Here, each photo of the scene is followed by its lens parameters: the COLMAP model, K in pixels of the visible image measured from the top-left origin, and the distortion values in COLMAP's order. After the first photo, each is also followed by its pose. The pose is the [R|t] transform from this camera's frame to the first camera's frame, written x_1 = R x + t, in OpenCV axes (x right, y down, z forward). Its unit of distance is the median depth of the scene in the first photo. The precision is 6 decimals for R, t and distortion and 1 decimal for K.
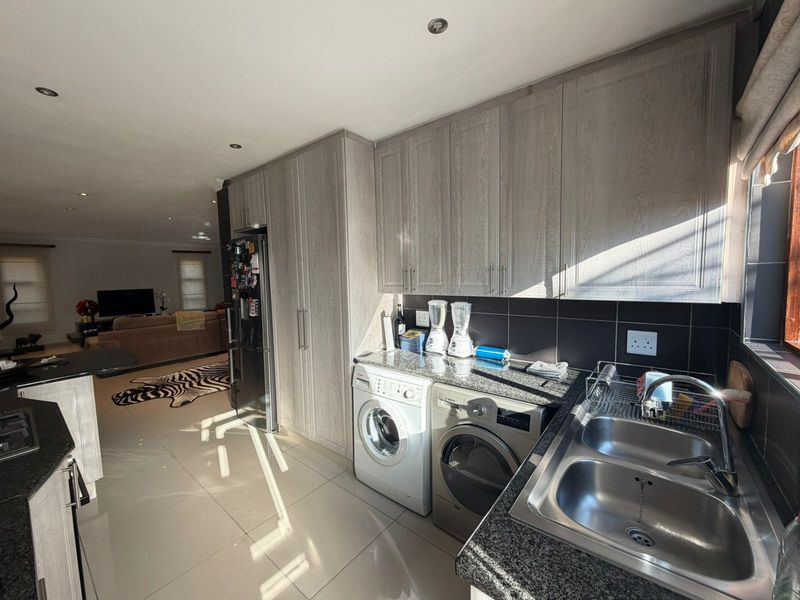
lens RADIAL K [[318.4, 0, 397.7], [0, 318.4, 299.5], [0, 0, 1]] dist [-0.003264, 0.000301]
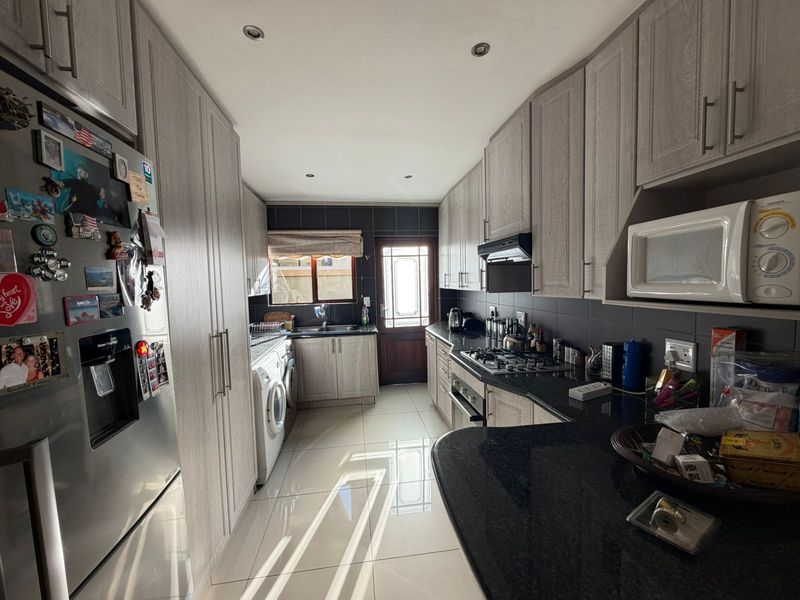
lens RADIAL K [[318.4, 0, 397.7], [0, 318.4, 299.5], [0, 0, 1]] dist [-0.003264, 0.000301]
pose [[-0.730261, 0.001568, 0.683167, -1.270346], [0.096306, 0.990248, 0.100673, -0.079700], [-0.676346, 0.139310, -0.723290, 1.550173]]
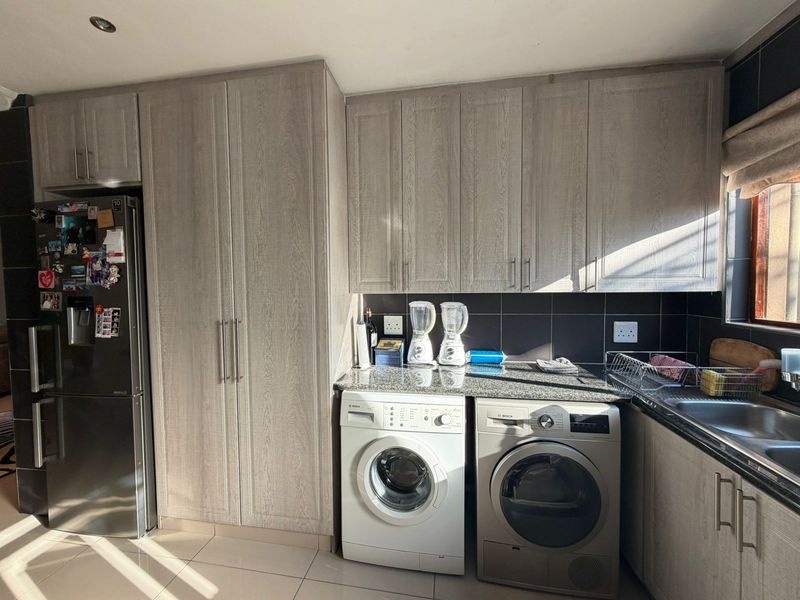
lens RADIAL K [[318.4, 0, 397.7], [0, 318.4, 299.5], [0, 0, 1]] dist [-0.003264, 0.000301]
pose [[0.868998, -0.008496, 0.494743, -0.414245], [0.031804, 0.998744, -0.038711, 0.034069], [-0.493793, 0.049375, 0.868177, 0.358758]]
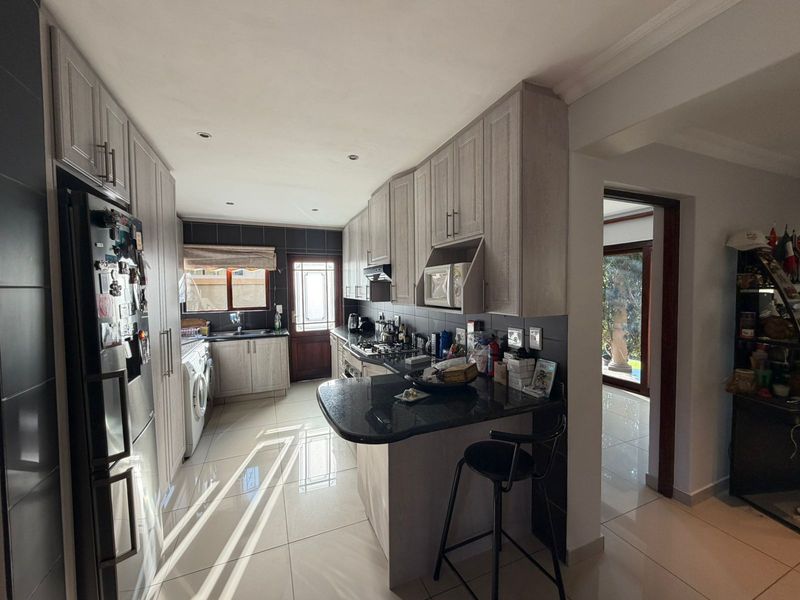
lens RADIAL K [[318.4, 0, 397.7], [0, 318.4, 299.5], [0, 0, 1]] dist [-0.003264, 0.000301]
pose [[-0.881944, 0.015547, 0.471098, -1.622903], [0.069262, 0.992882, 0.096898, -0.118192], [-0.466238, 0.118087, -0.876742, 1.864847]]
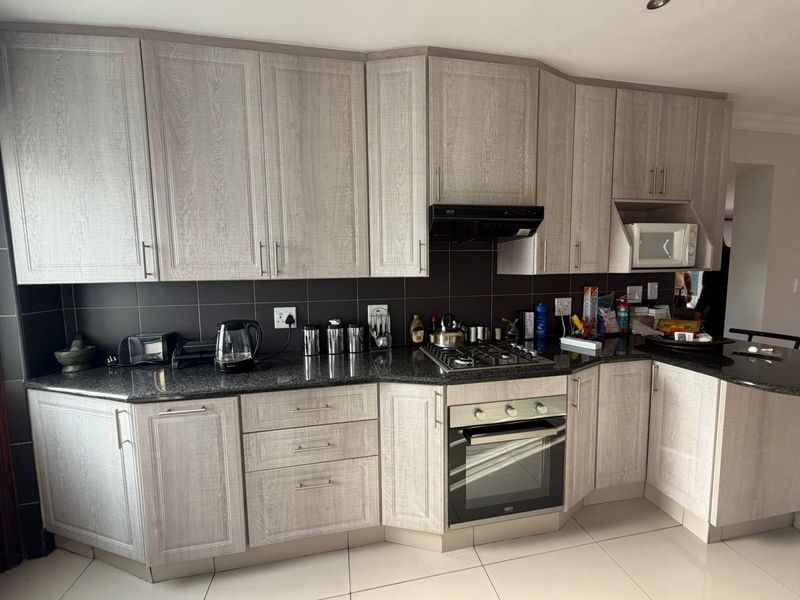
lens RADIAL K [[318.4, 0, 397.7], [0, 318.4, 299.5], [0, 0, 1]] dist [-0.003264, 0.000301]
pose [[-0.642431, 0.100213, -0.759763, -0.009906], [-0.029711, 0.987411, 0.155362, -0.016437], [0.765767, 0.122382, -0.631366, 0.911810]]
